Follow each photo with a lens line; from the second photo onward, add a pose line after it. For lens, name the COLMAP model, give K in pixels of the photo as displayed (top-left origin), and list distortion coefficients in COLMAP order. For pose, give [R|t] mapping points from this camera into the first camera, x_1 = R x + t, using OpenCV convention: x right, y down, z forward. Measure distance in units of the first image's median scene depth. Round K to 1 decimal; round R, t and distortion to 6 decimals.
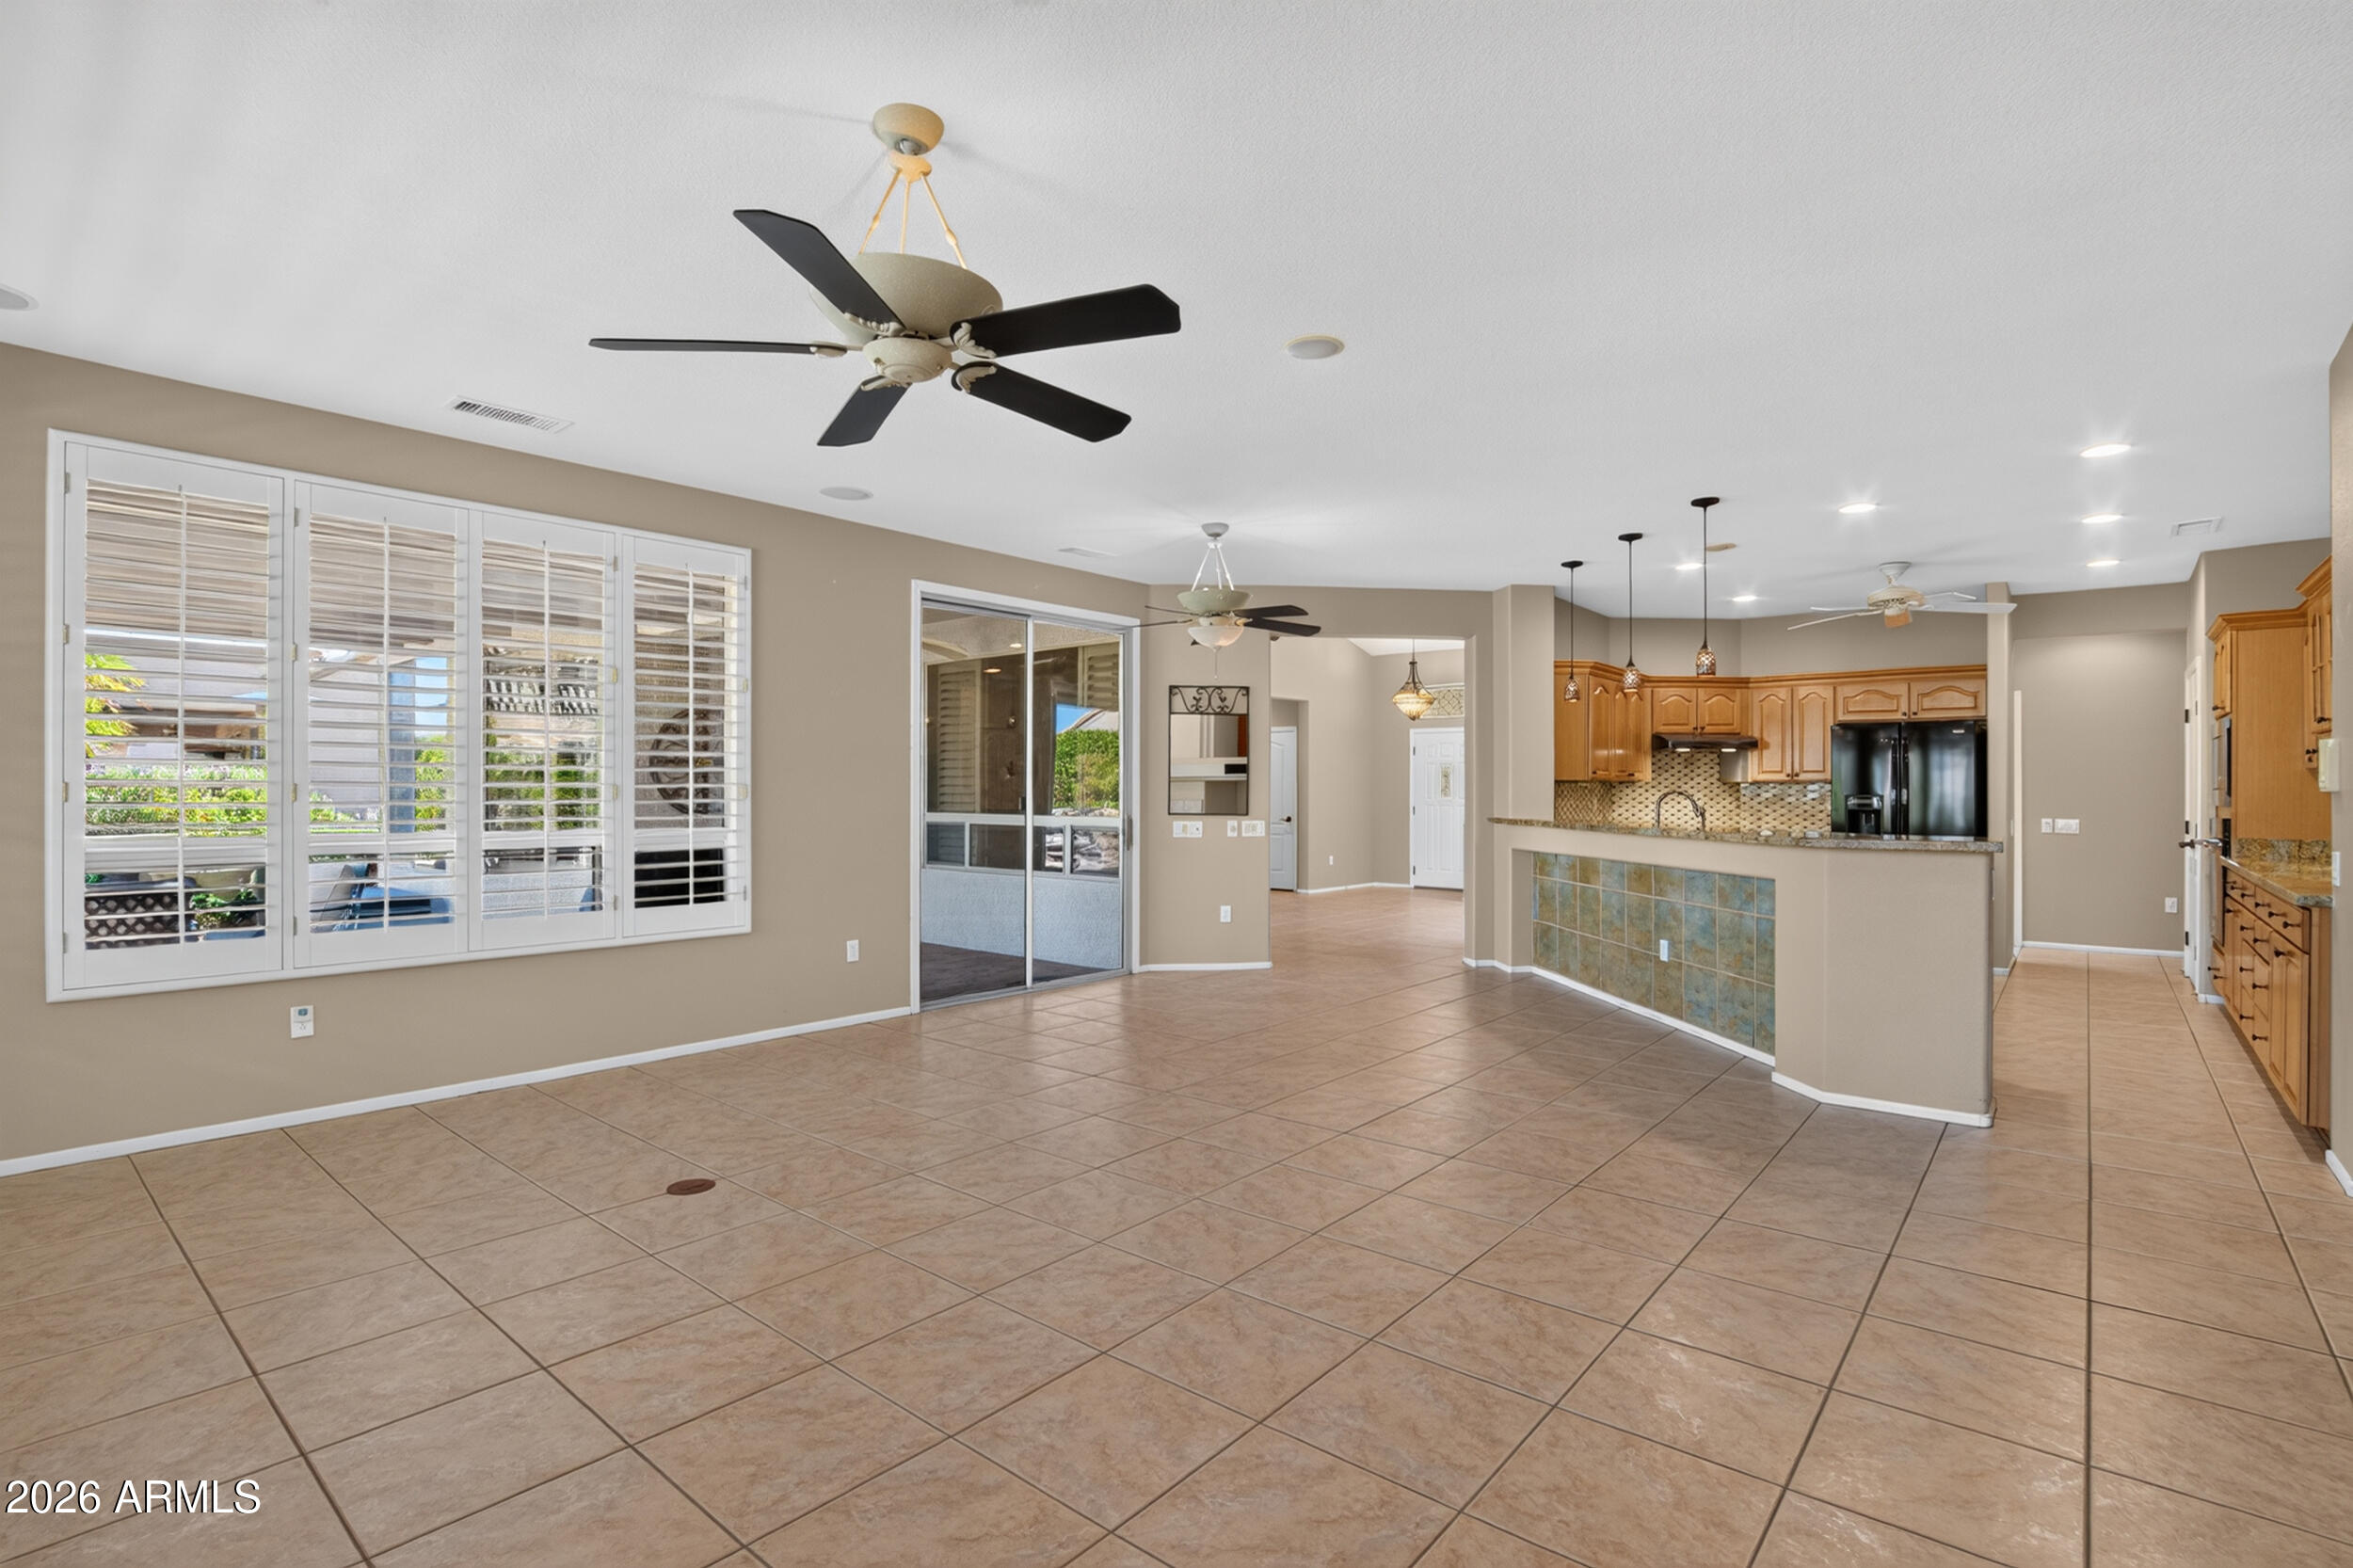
lens RADIAL K [[1106.0, 0, 1179.3], [0, 1106.0, 781.8], [0, 0, 1]] dist [-0.038591, 0.004124]
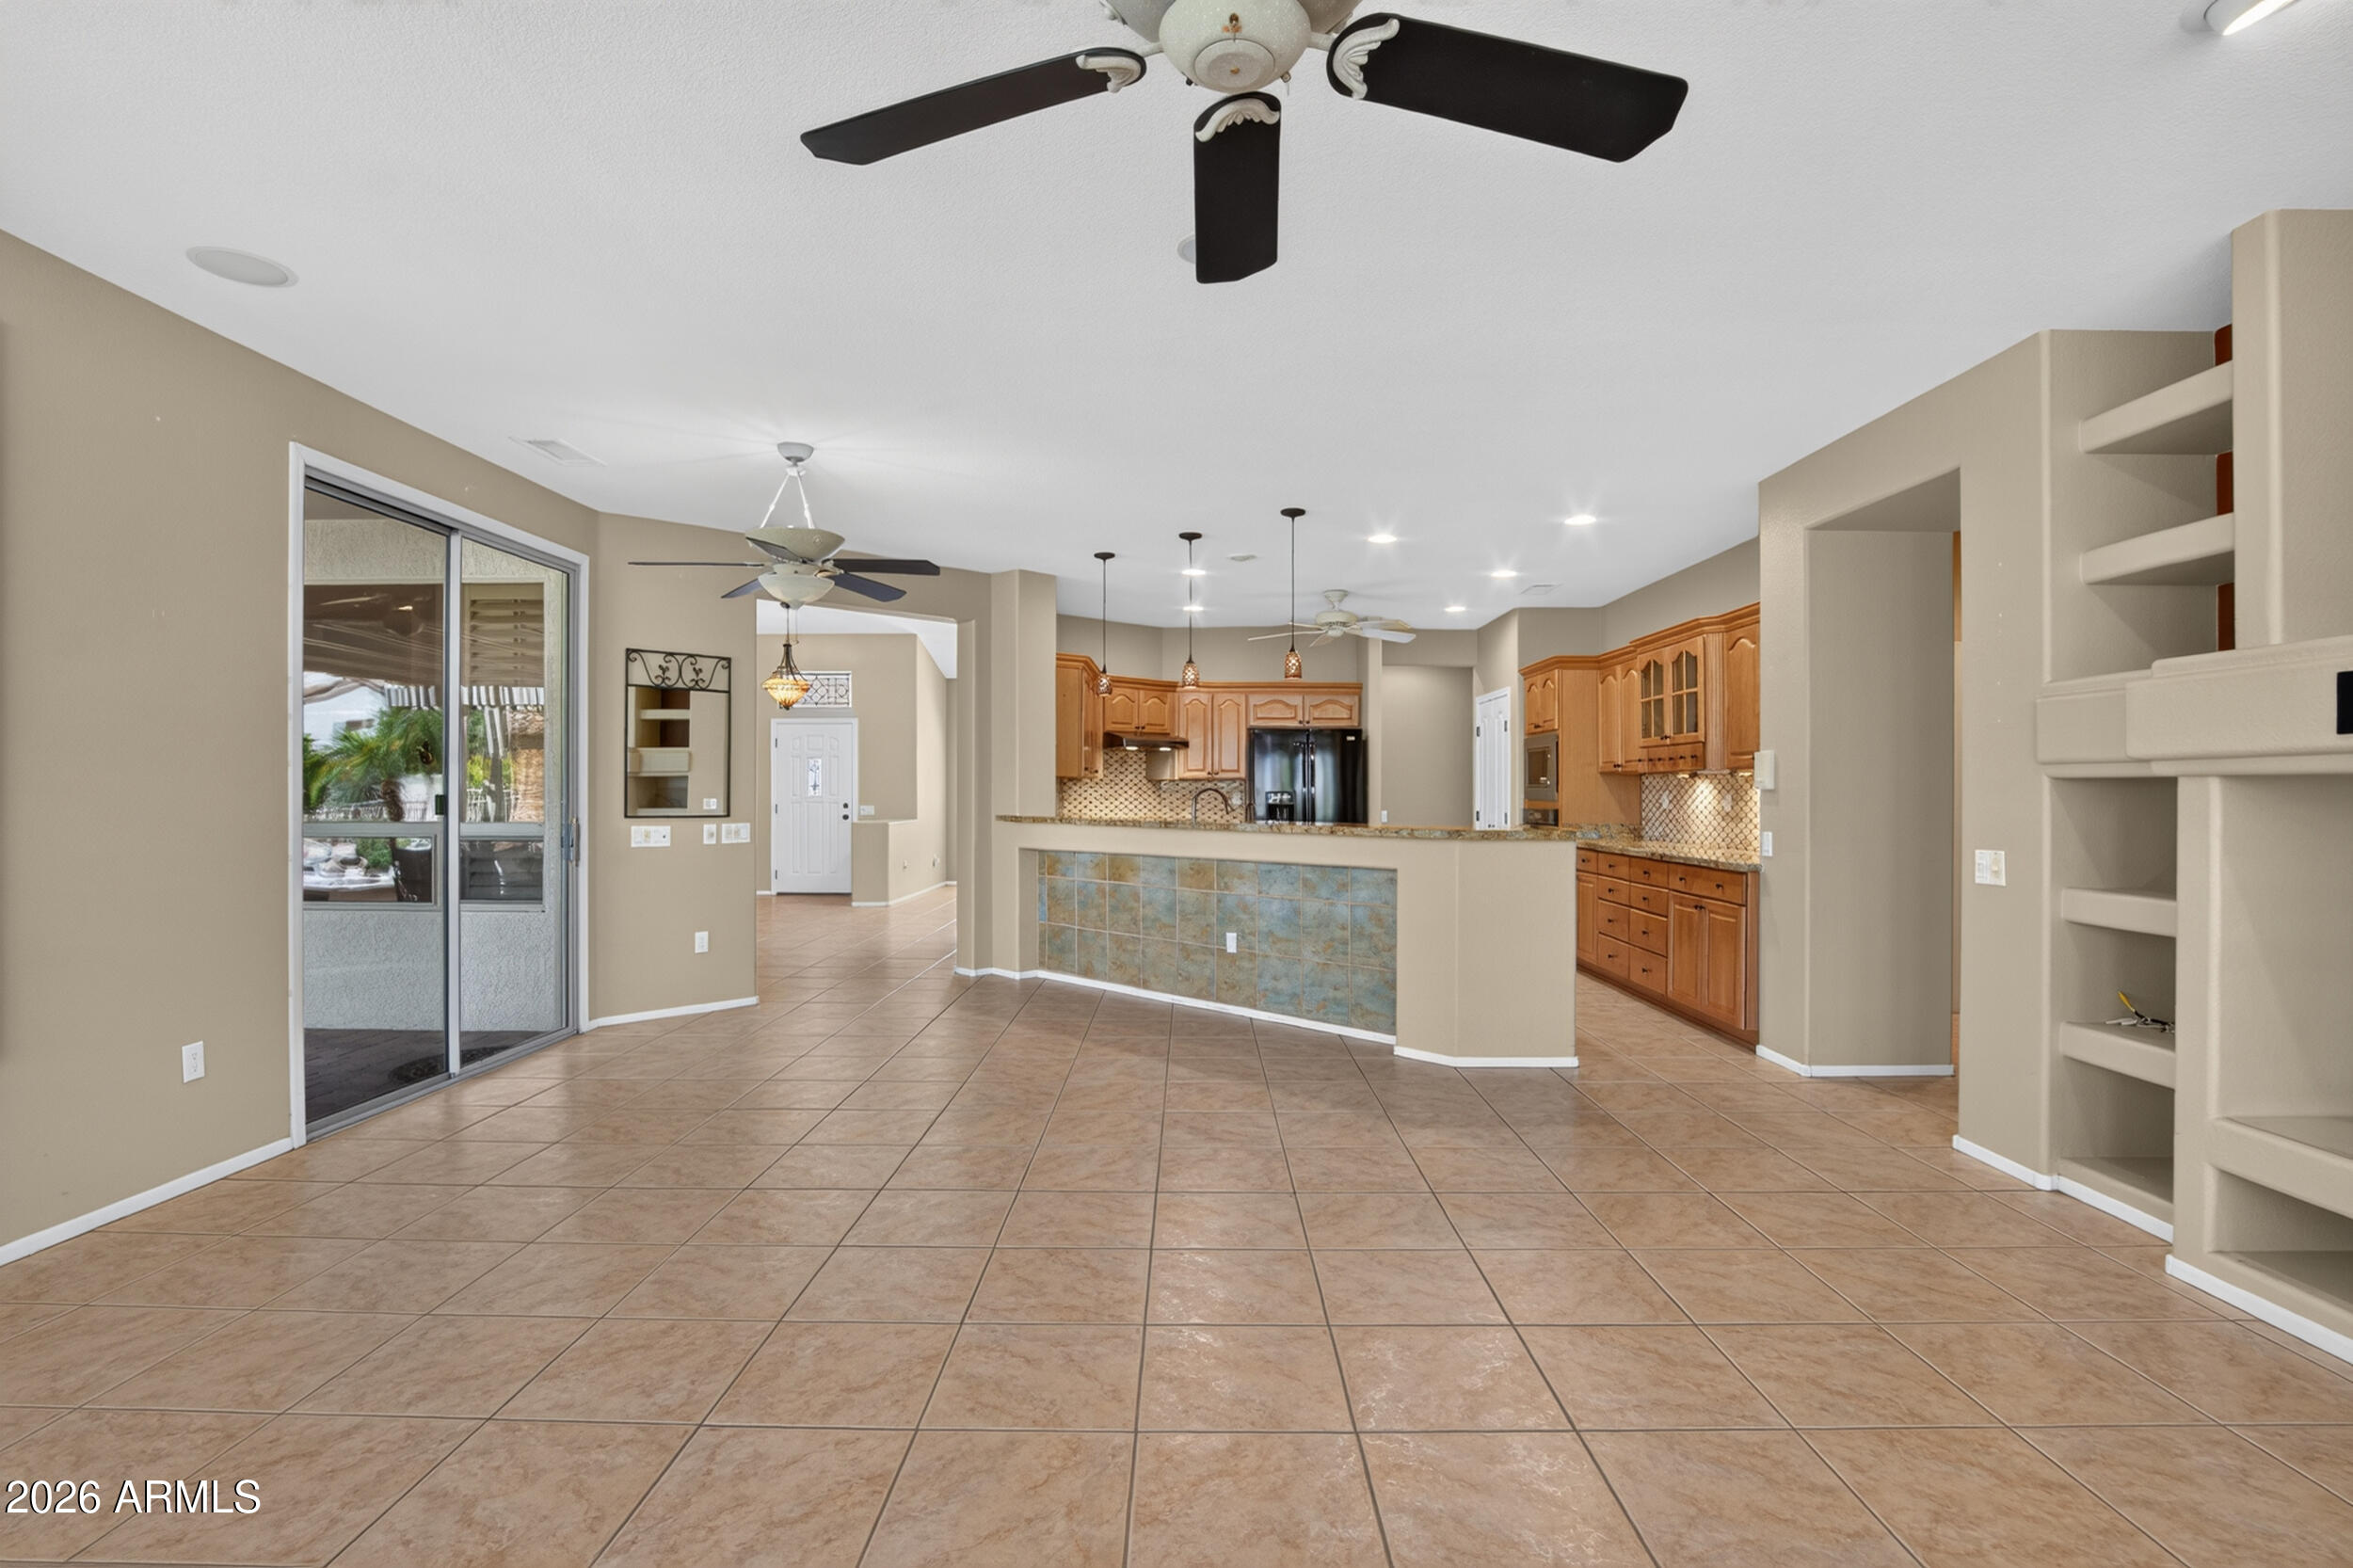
lens RADIAL K [[1106.0, 0, 1180.2], [0, 1106.0, 790.7], [0, 0, 1]] dist [-0.038591, 0.004124]
pose [[0.770631, -0.000781, 0.637281, -0.220317], [-0.006858, 0.999931, 0.009518, 0.001325], [-0.637245, -0.011706, 0.770573, 0.200029]]
